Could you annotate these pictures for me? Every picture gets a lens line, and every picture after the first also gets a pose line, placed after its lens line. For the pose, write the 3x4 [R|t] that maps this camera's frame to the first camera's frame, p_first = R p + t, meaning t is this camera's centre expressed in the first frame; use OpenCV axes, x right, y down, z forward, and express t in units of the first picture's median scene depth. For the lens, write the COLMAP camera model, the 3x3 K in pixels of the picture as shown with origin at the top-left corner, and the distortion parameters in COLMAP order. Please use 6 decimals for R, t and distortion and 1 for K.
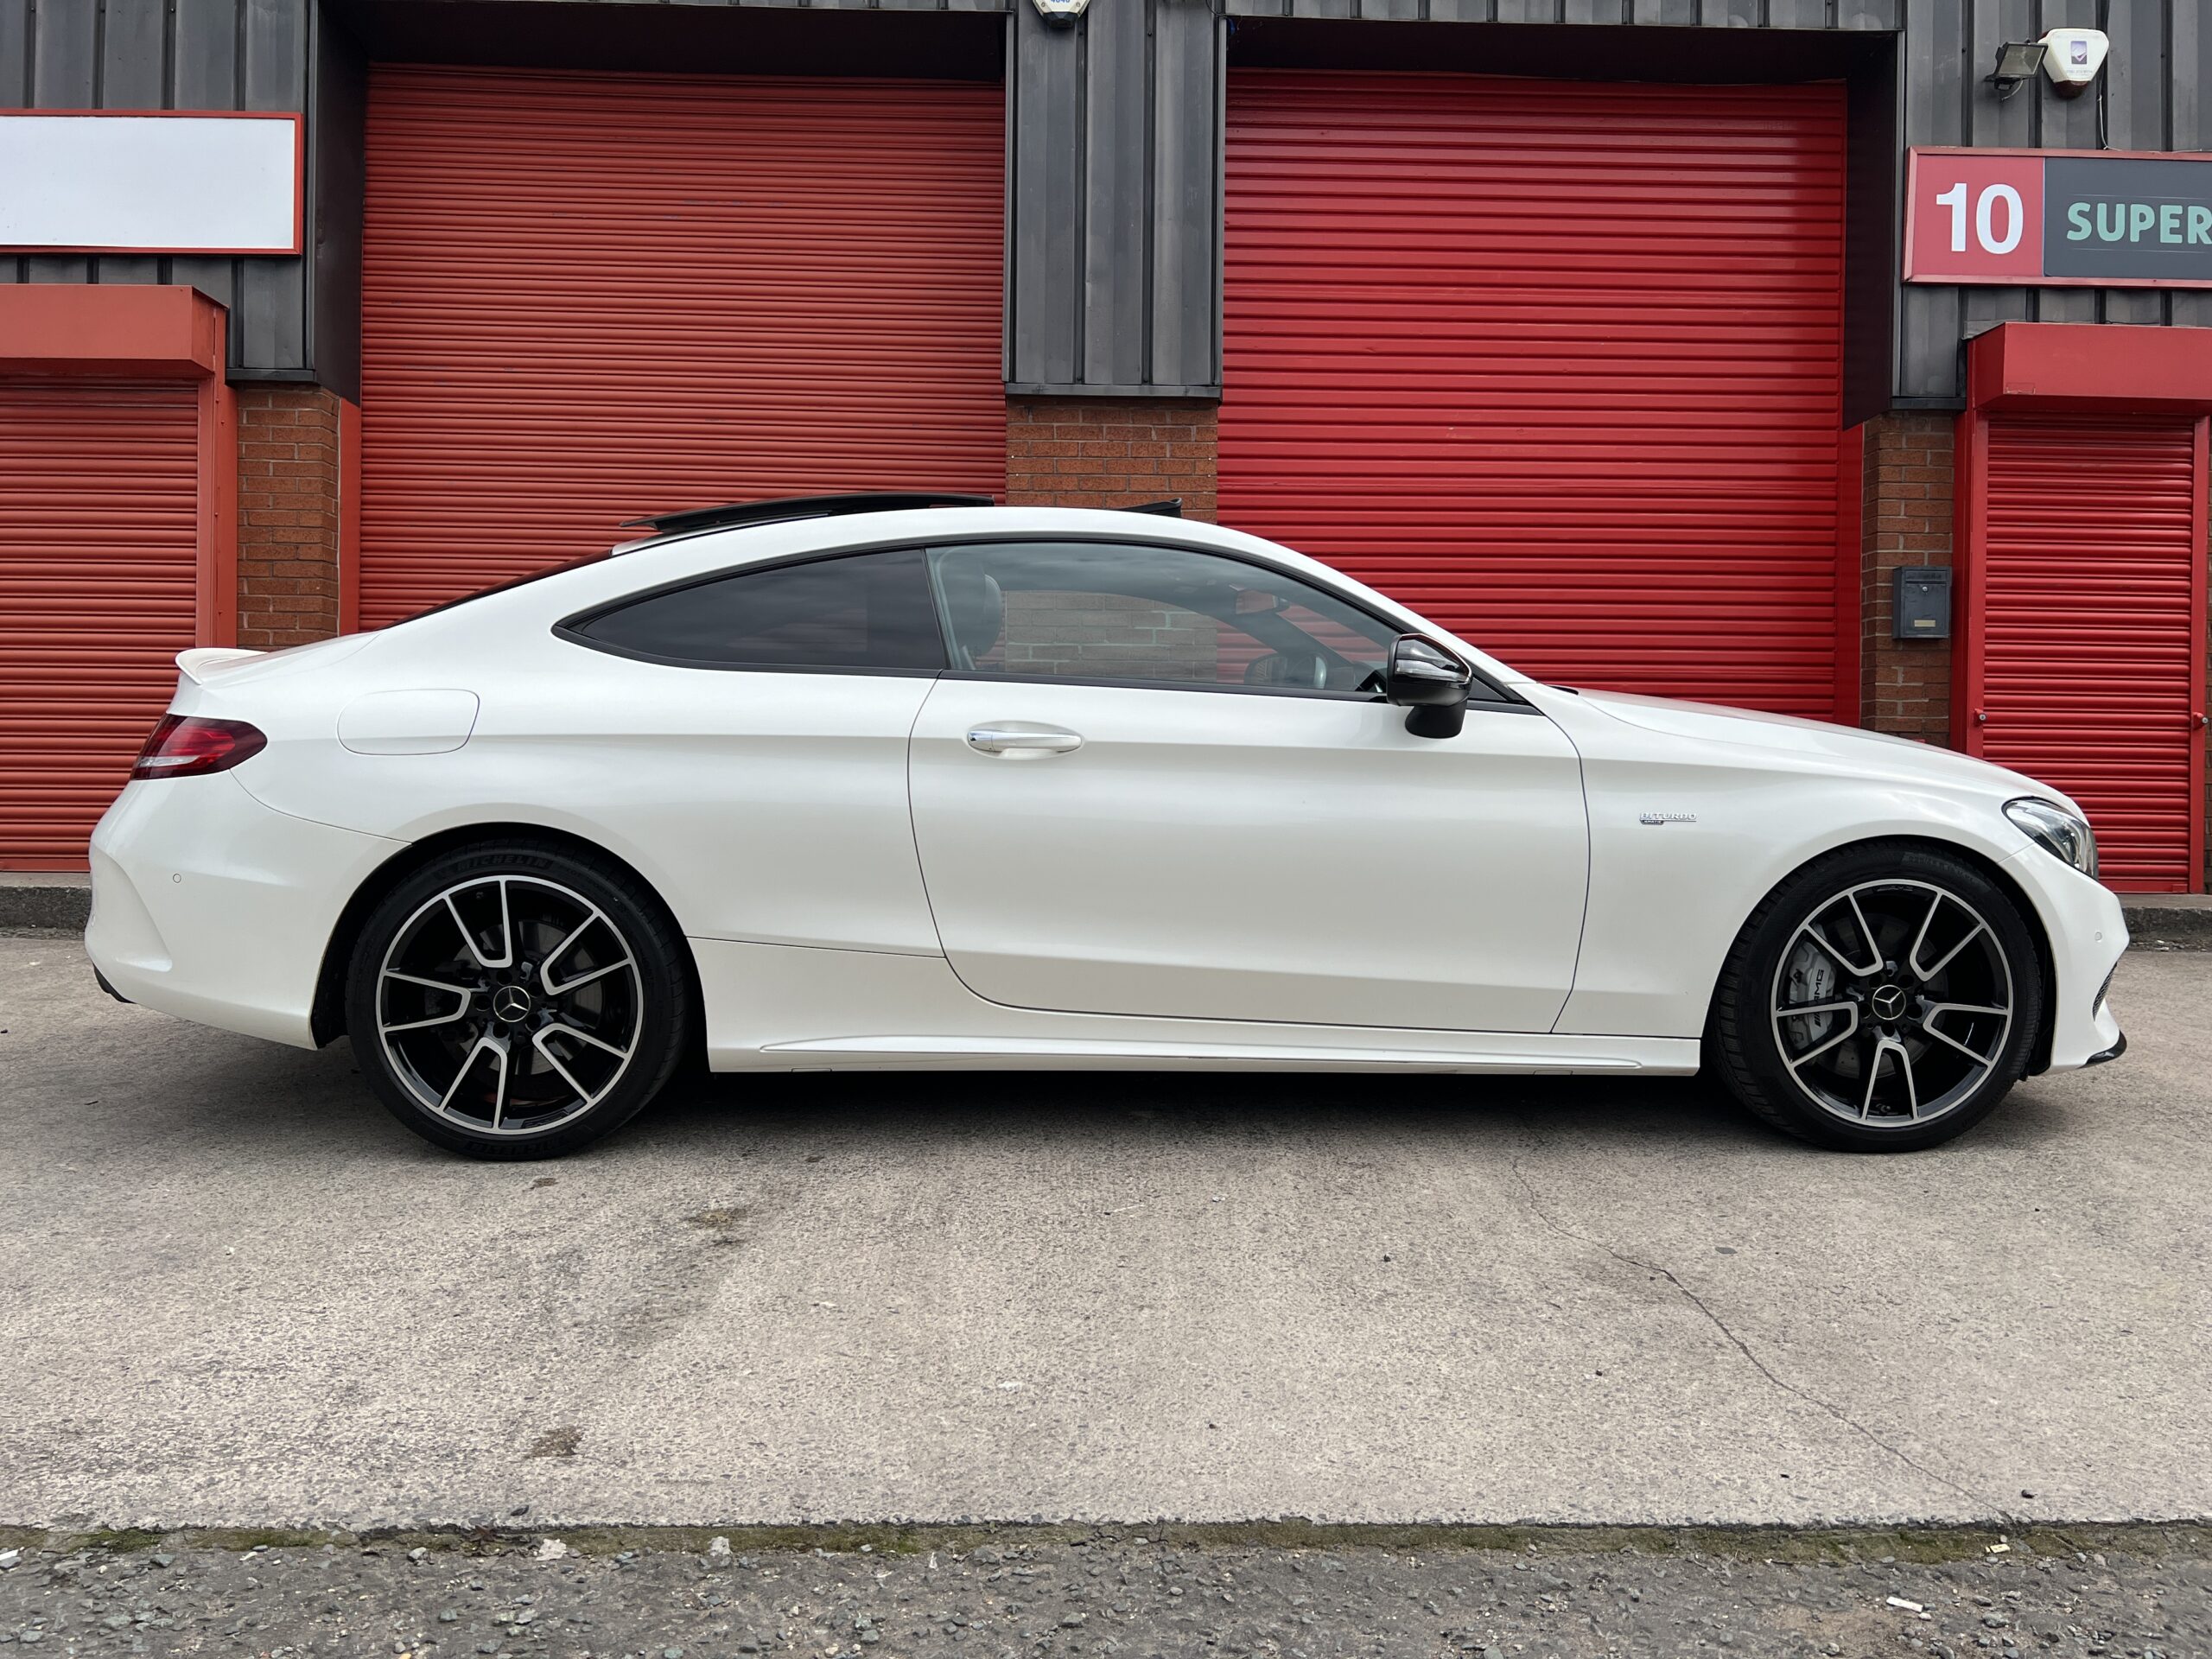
lens RADIAL K [[1683.3, 0, 1112.9], [0, 1683.3, 813.9], [0, 0, 1]] dist [0.041851, -0.053303]
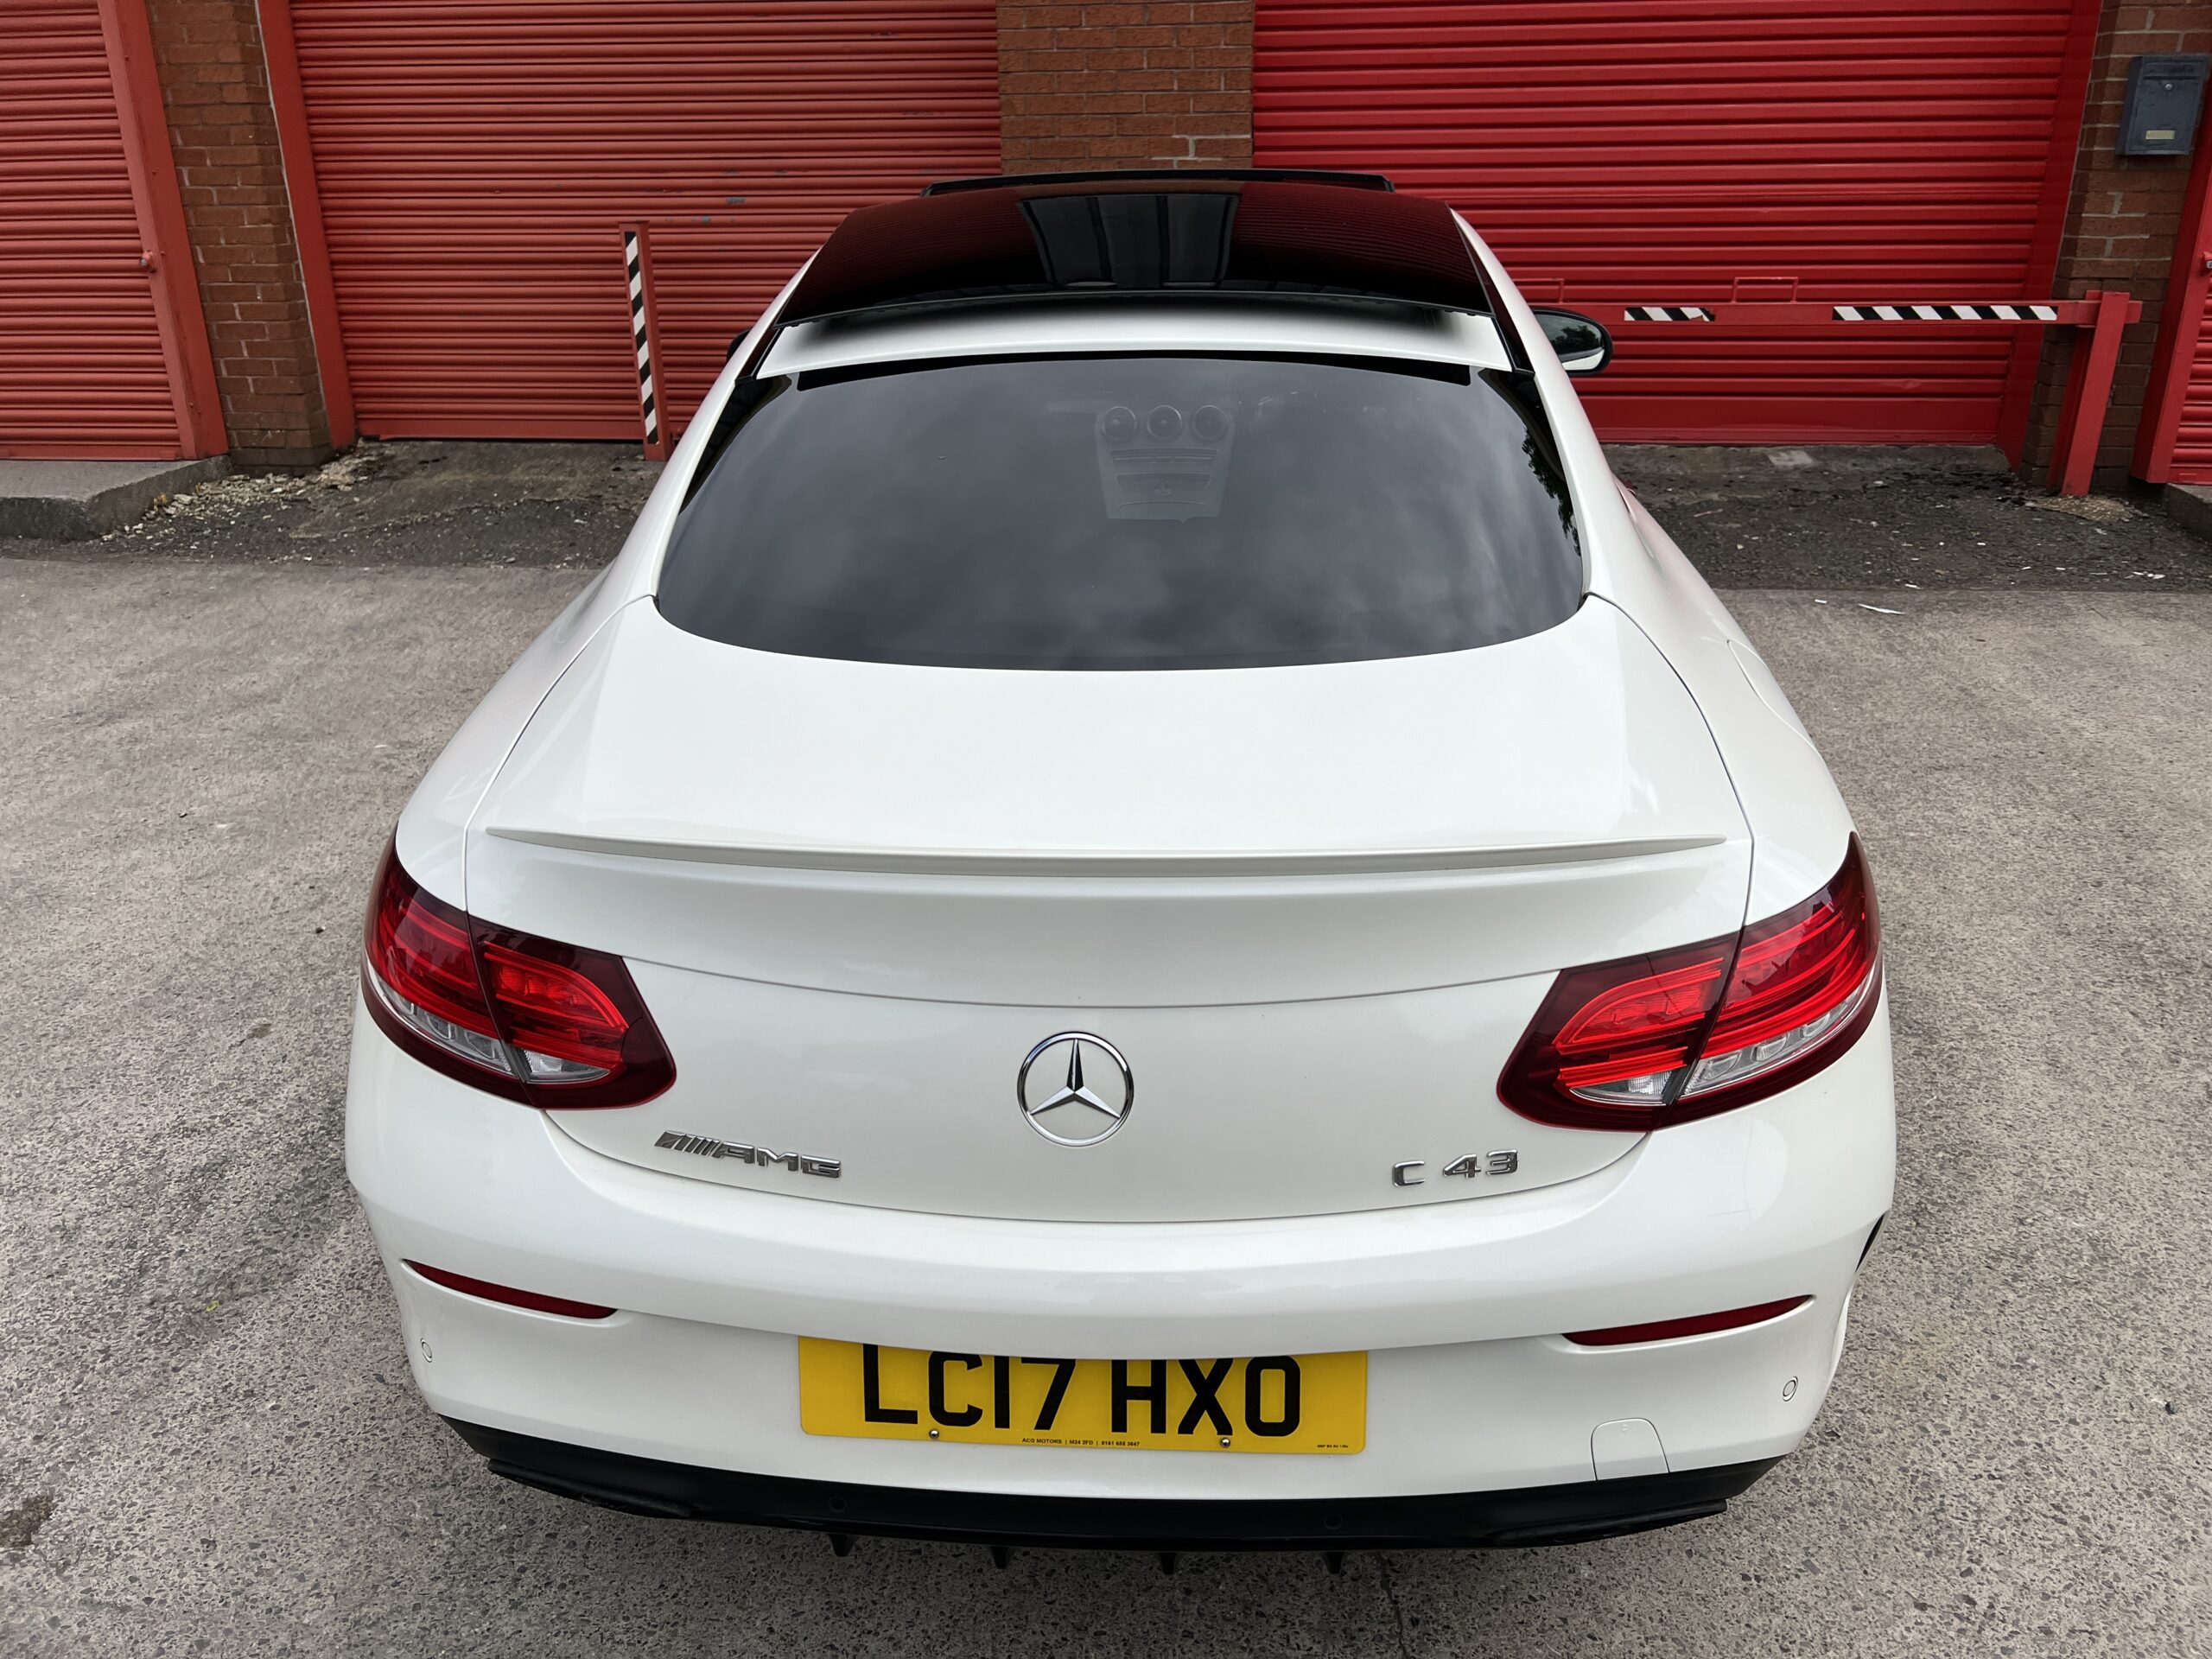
lens RADIAL K [[1683.3, 0, 1093.1], [0, 1683.3, 848.4], [0, 0, 1]] dist [0.041851, -0.053303]
pose [[0.989002, 0.036393, -0.143353, 0.122575], [0.017937, 0.932587, 0.360499, -0.099870], [0.146809, -0.359106, 0.921678, 0.096832]]
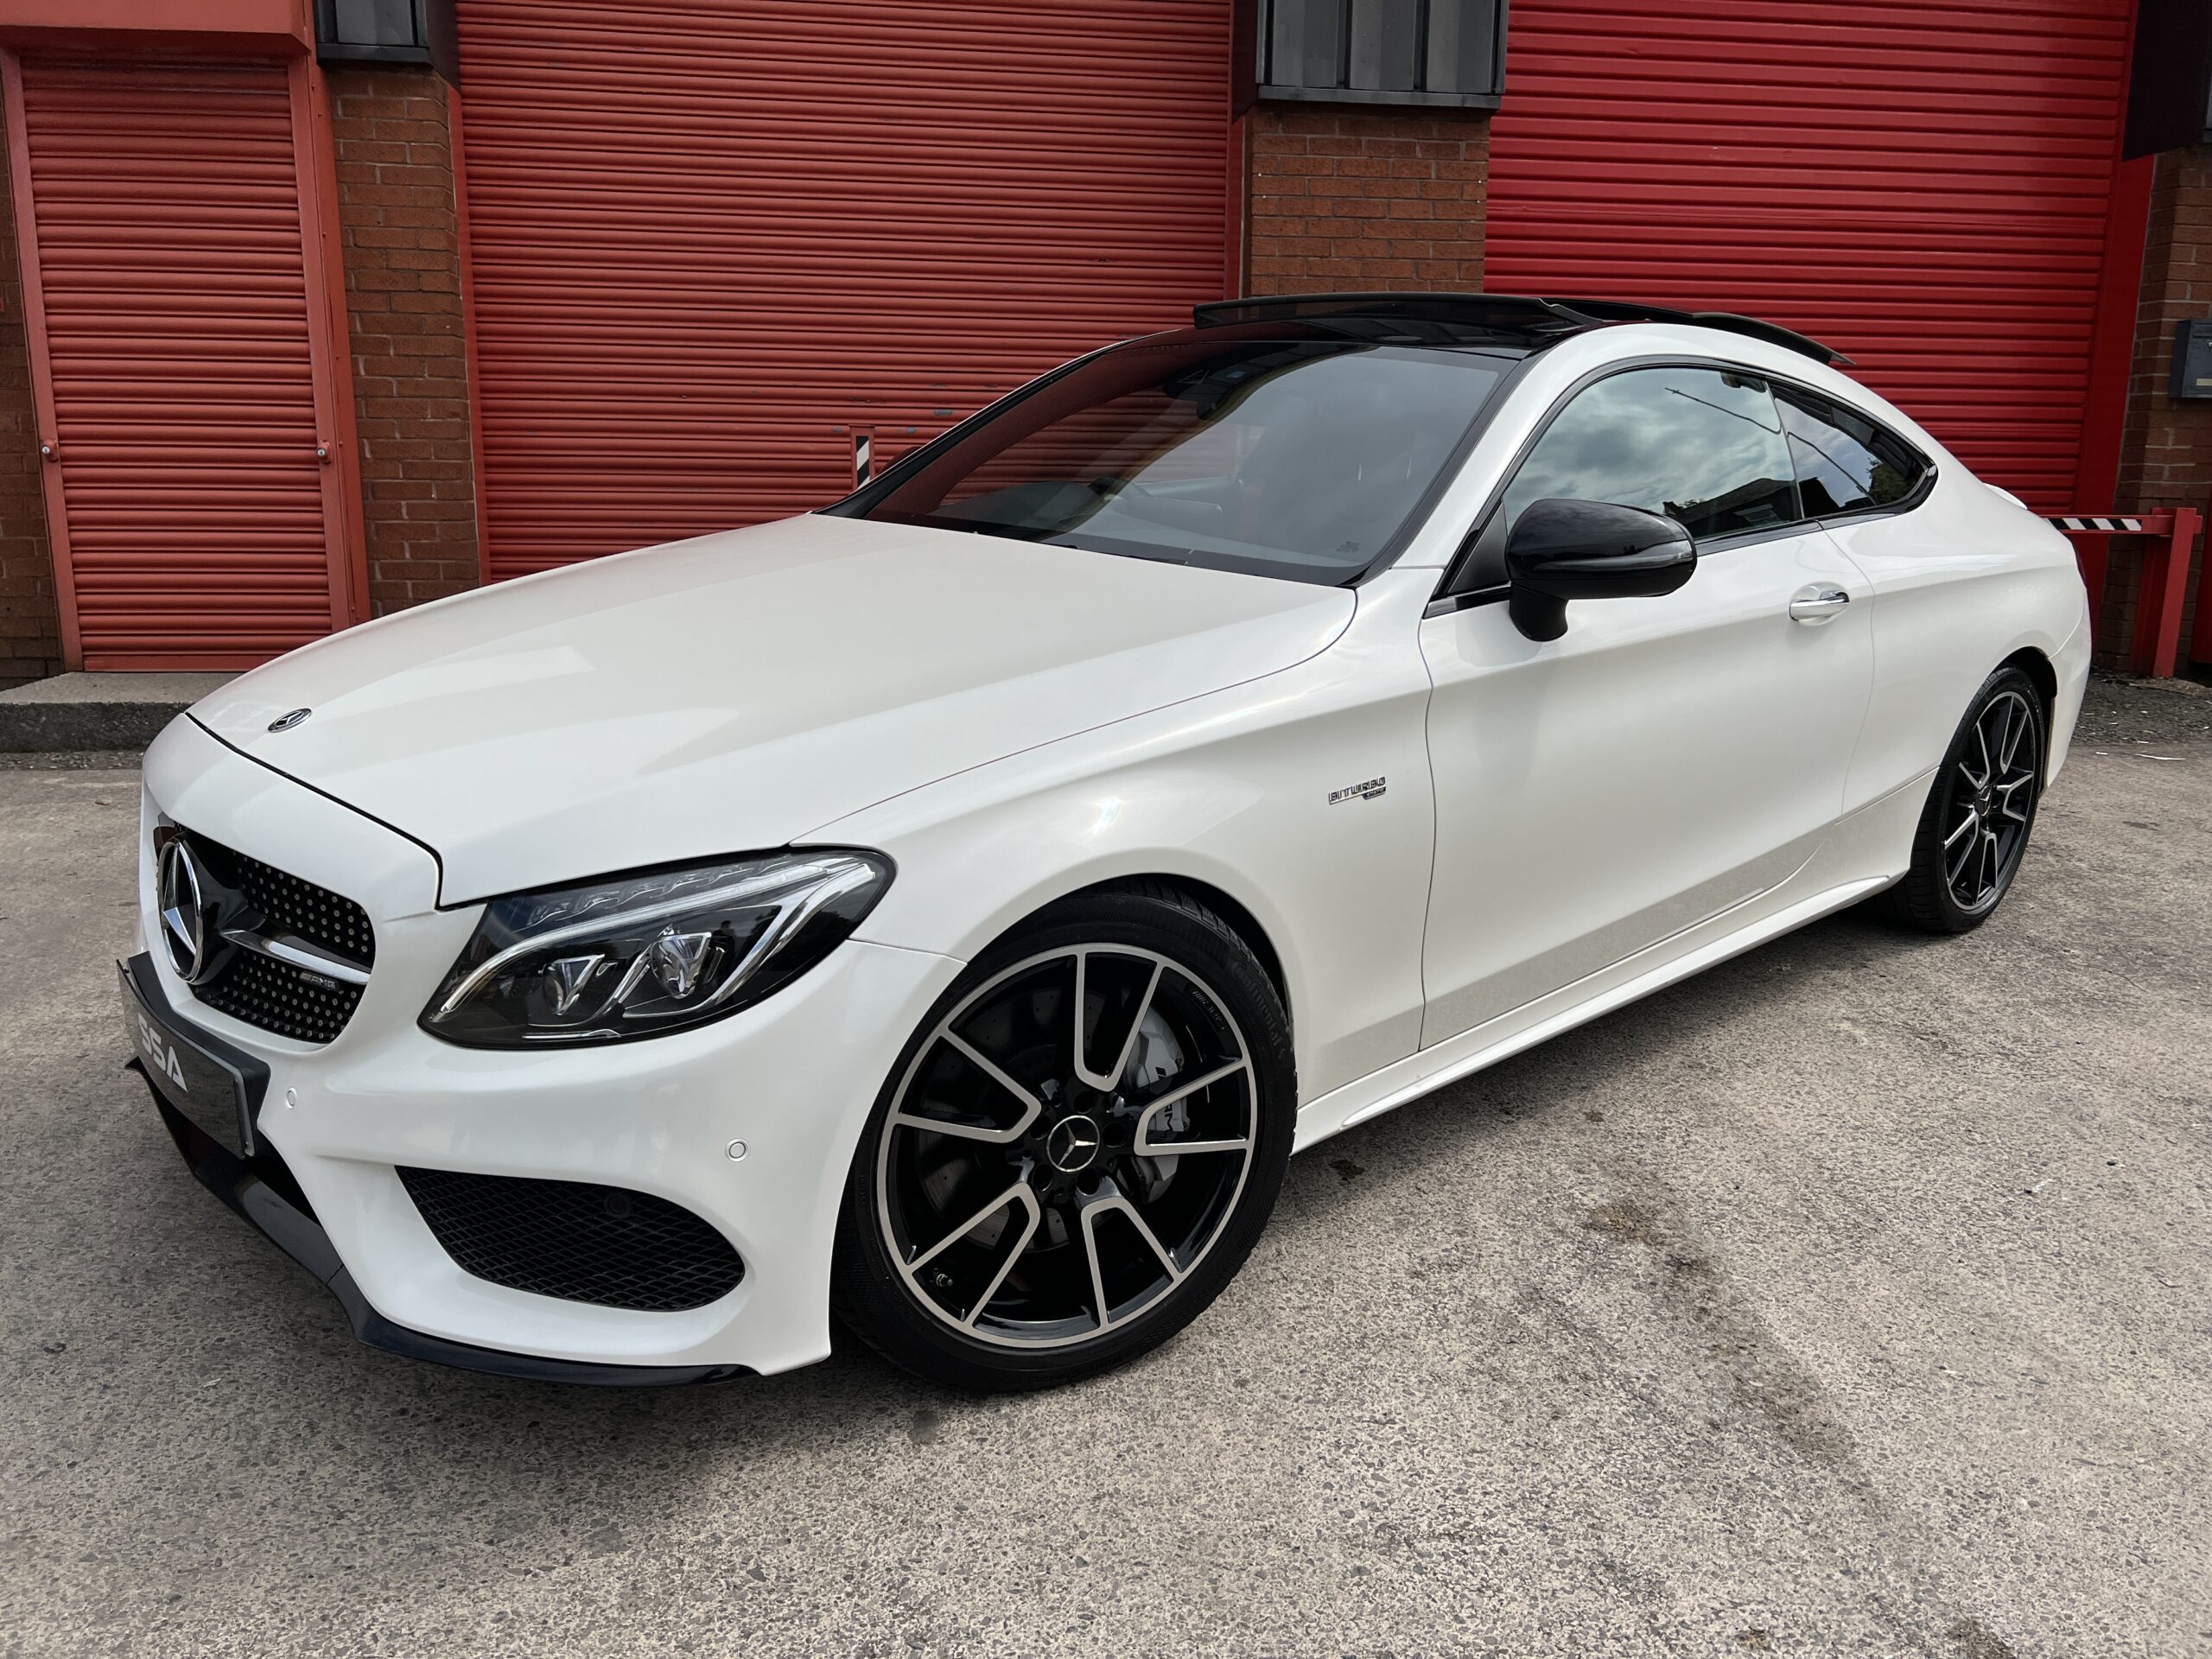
lens RADIAL K [[1683.3, 0, 1115.4], [0, 1683.3, 838.8], [0, 0, 1]] dist [0.041851, -0.053303]
pose [[0.993854, -0.022219, 0.108449, -0.243796], [0.000601, 0.980719, 0.195424, -0.049810], [-0.110700, -0.194158, 0.974704, 0.099617]]
